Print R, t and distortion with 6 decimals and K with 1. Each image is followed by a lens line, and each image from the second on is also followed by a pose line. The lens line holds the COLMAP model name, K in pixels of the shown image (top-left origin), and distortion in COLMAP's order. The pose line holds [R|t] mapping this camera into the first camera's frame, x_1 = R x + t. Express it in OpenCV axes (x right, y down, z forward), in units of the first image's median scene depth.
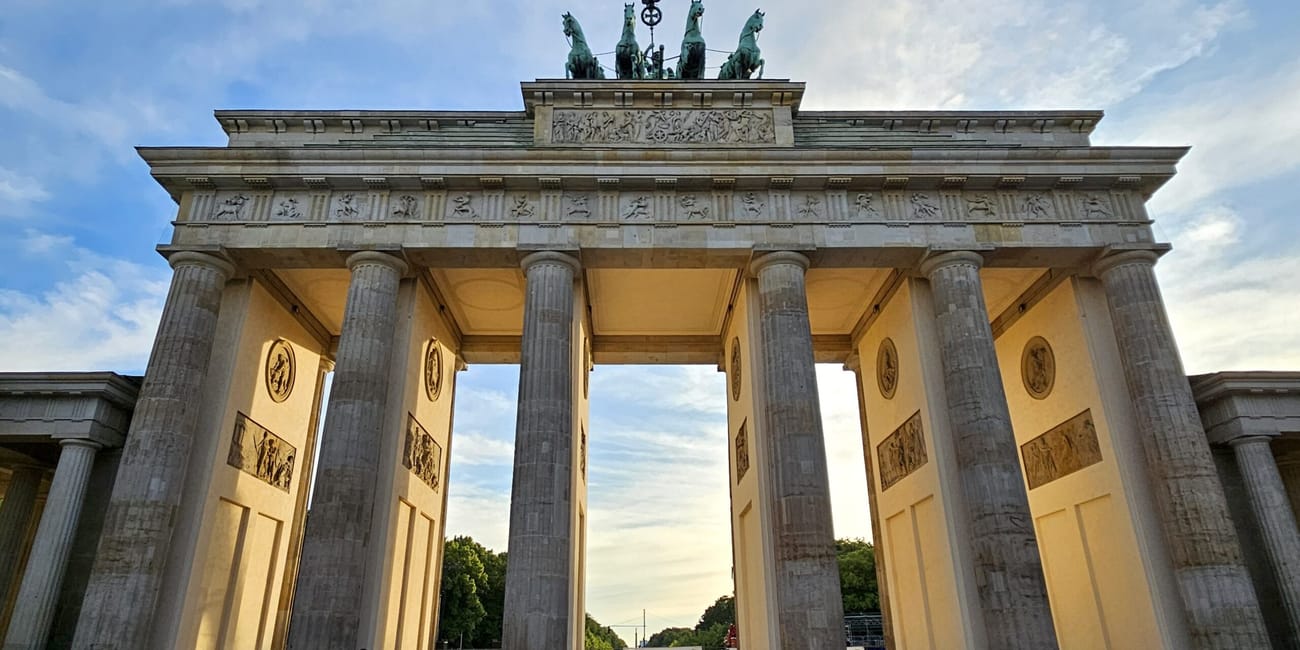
lens RADIAL K [[743.3, 0, 644.8], [0, 743.3, 369.4], [0, 0, 1]] dist [0.002523, 0.000251]
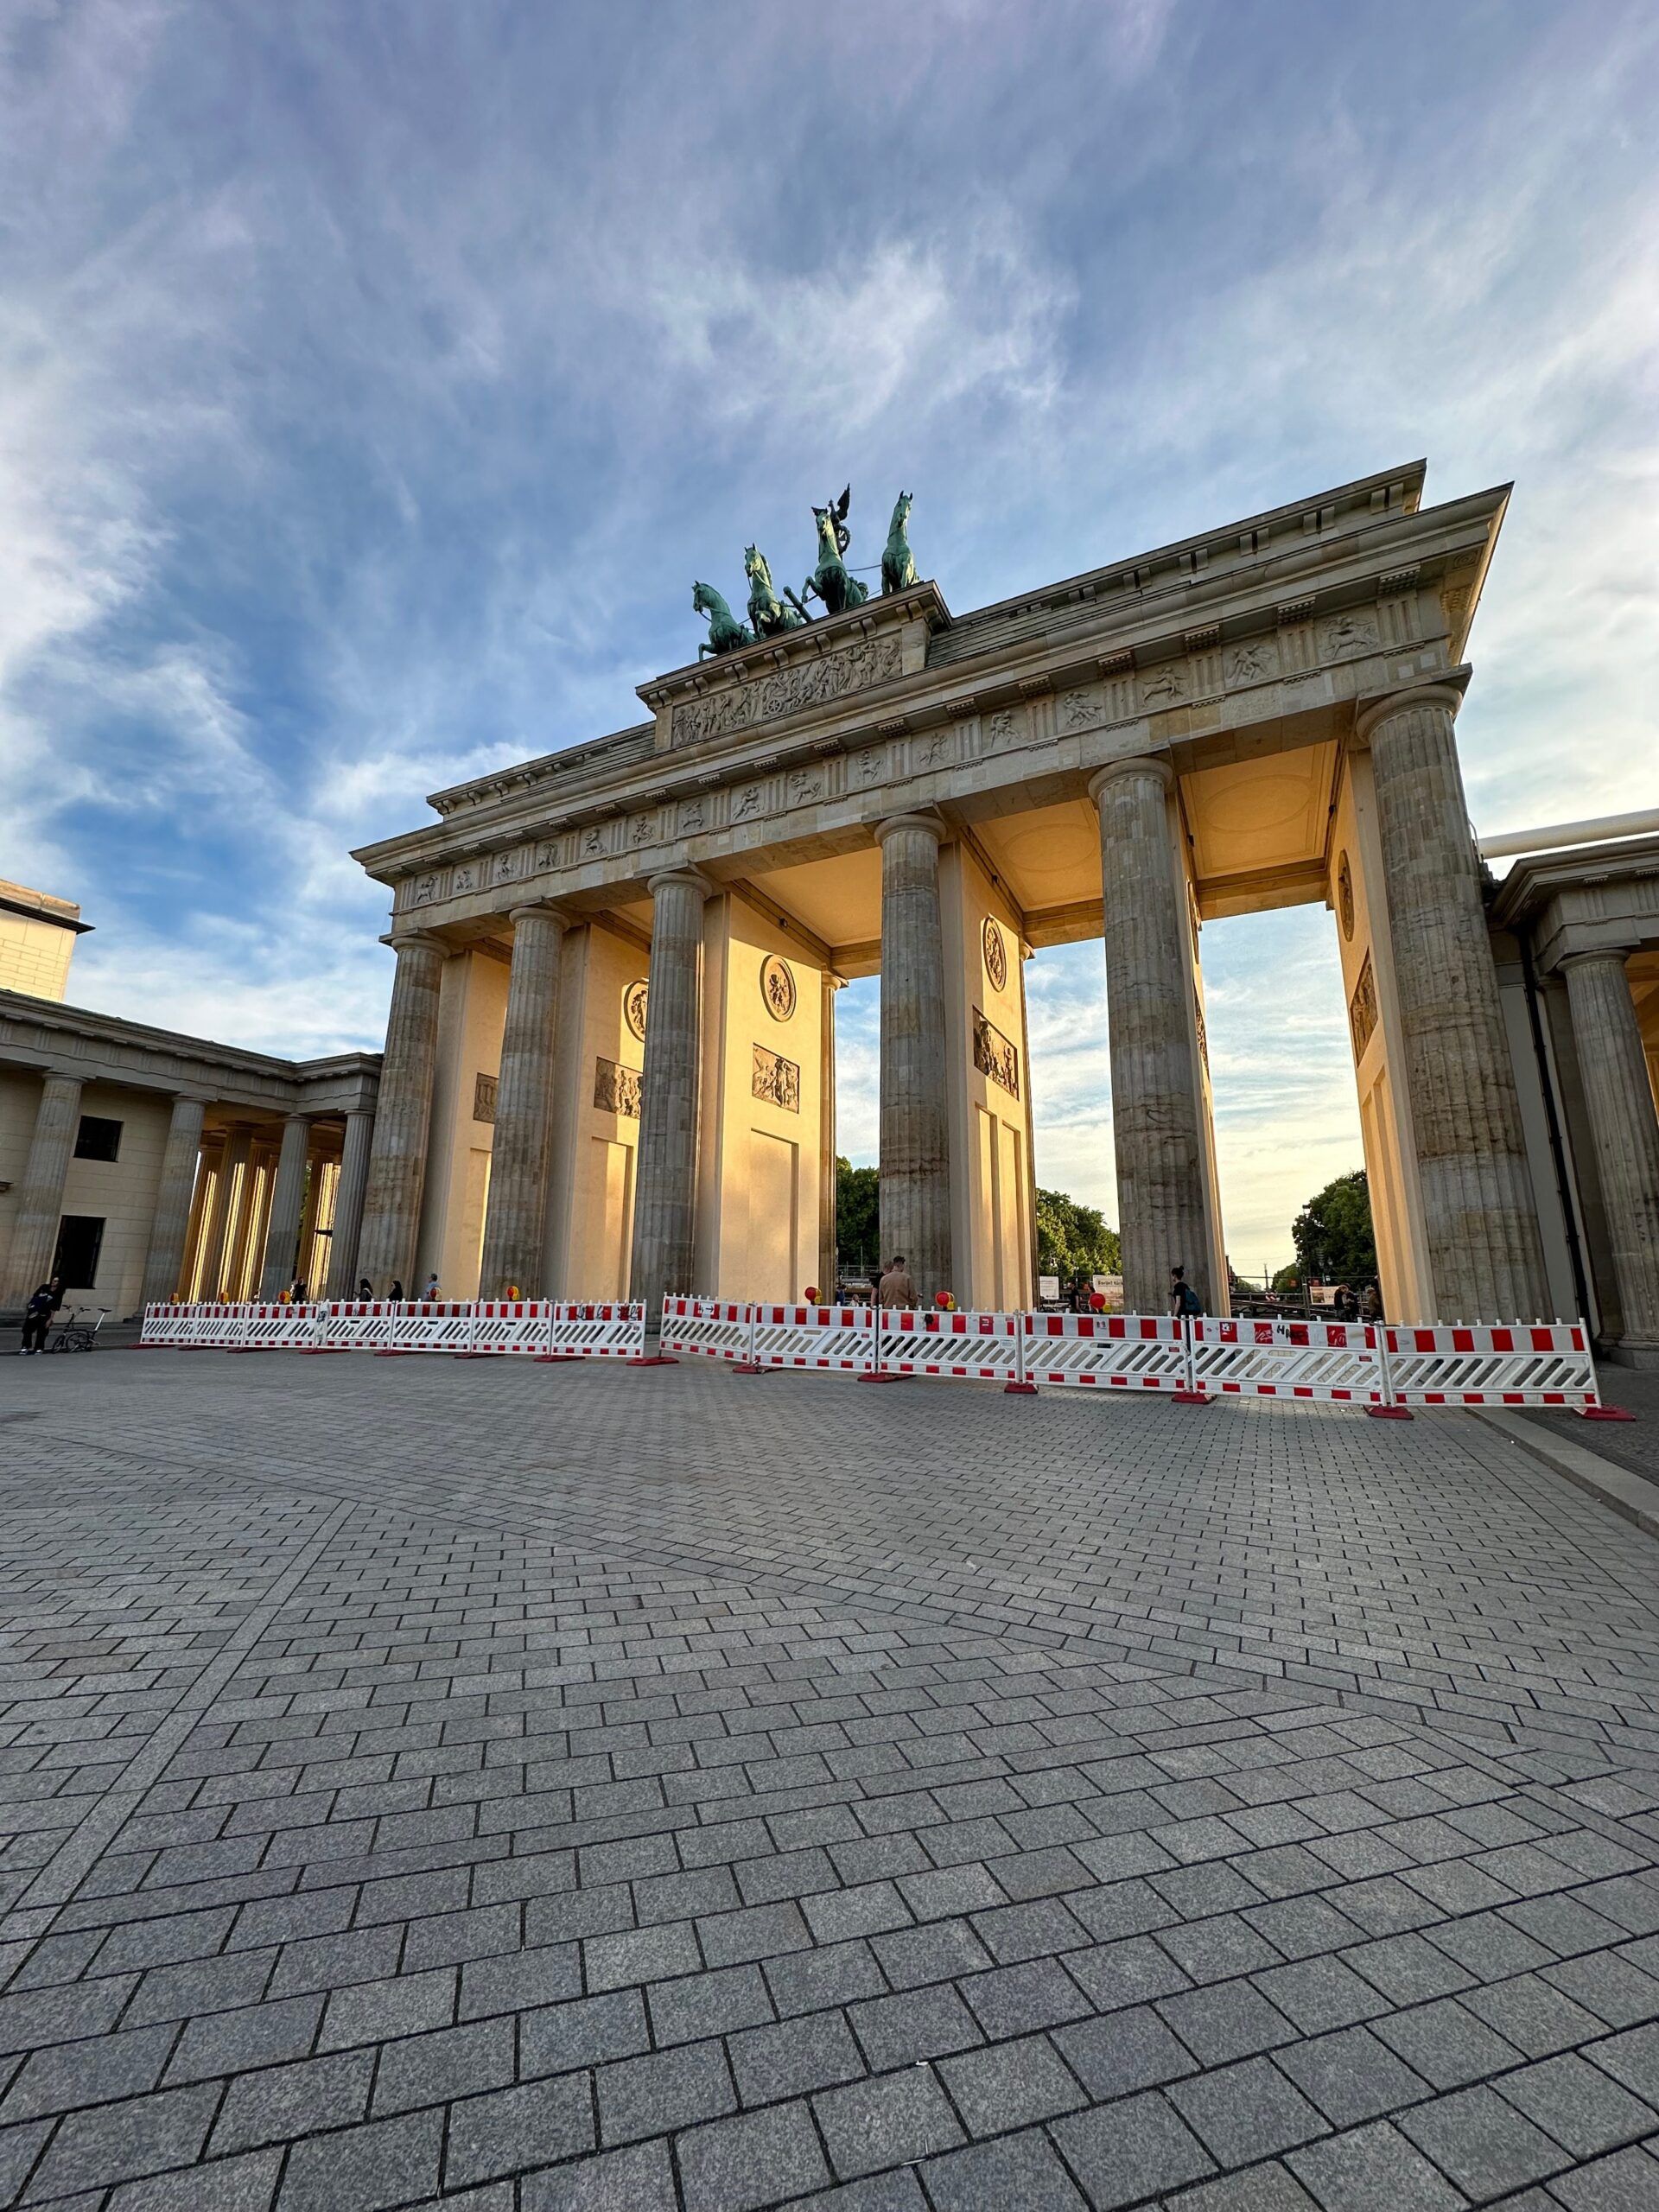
lens RADIAL K [[888.7, 0, 829.5], [0, 888.7, 1106.0], [0, 0, 1]] dist [-0.001079, -0.000077]
pose [[0.893755, -0.083621, -0.440691, 0.529935], [0.157212, 0.978546, 0.133161, 0.013915], [0.420102, -0.188296, 0.887727, 0.022240]]
